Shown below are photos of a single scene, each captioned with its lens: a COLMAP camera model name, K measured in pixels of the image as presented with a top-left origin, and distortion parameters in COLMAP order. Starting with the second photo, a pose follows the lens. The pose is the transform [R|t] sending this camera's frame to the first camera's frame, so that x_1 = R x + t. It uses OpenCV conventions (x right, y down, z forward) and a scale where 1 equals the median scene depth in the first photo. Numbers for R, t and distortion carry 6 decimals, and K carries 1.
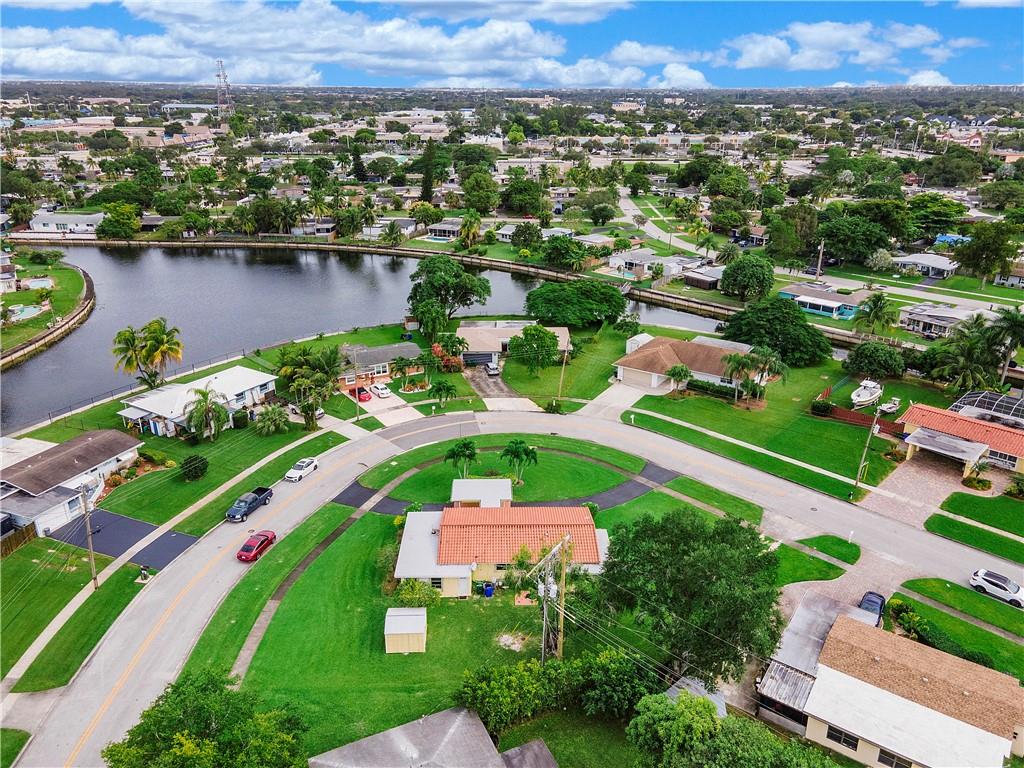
lens RADIAL K [[746.5, 0, 503.1], [0, 746.5, 371.2], [0, 0, 1]] dist [0.024694, 0.009174]
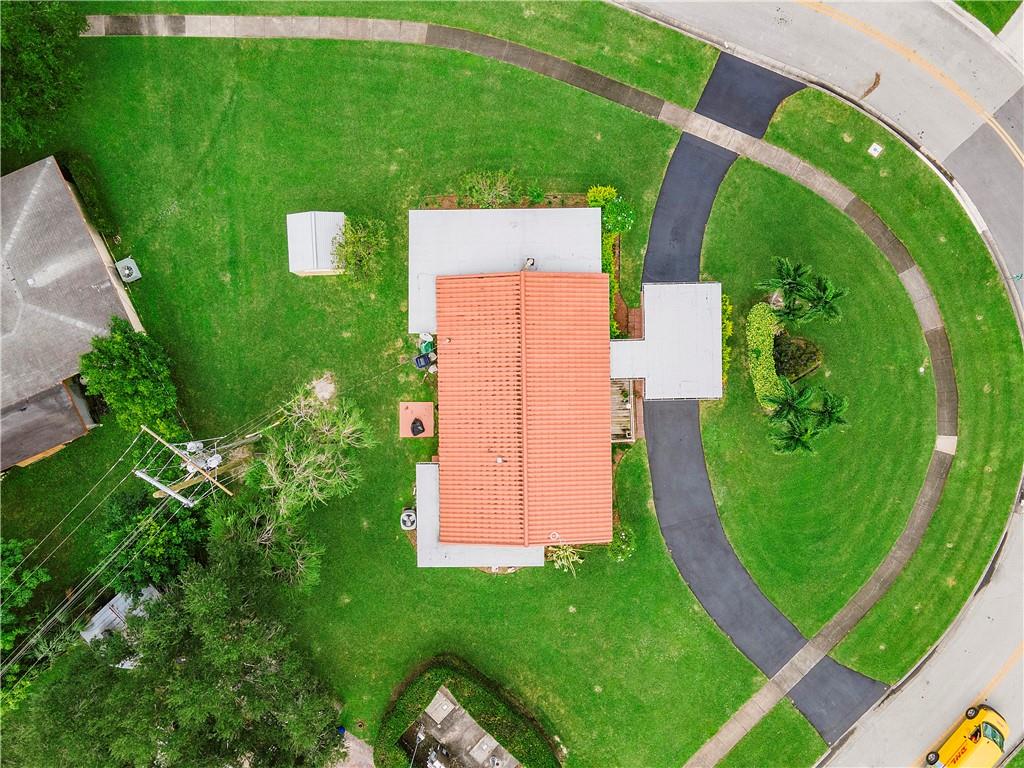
lens RADIAL K [[746.5, 0, 513.0], [0, 746.5, 381.0], [0, 0, 1]] dist [0.024694, 0.009174]
pose [[0.006694, 0.999954, 0.006896, -0.004997], [-0.351561, -0.004103, 0.936156, -0.249069], [0.936141, -0.008691, 0.351518, 0.631009]]
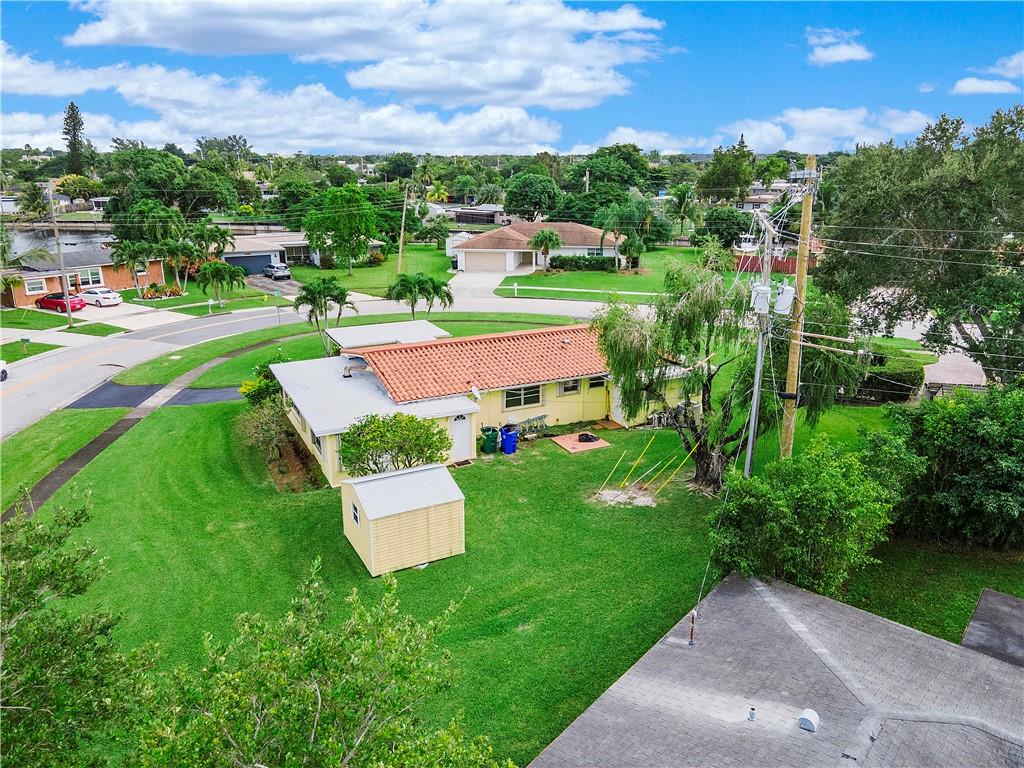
lens RADIAL K [[746.5, 0, 510.5], [0, 746.5, 383.1], [0, 0, 1]] dist [0.024694, 0.009174]
pose [[0.899992, -0.122980, 0.418198, -0.161071], [0.151721, 0.987766, -0.036042, 0.203760], [-0.408650, 0.095887, 0.907640, 0.414245]]
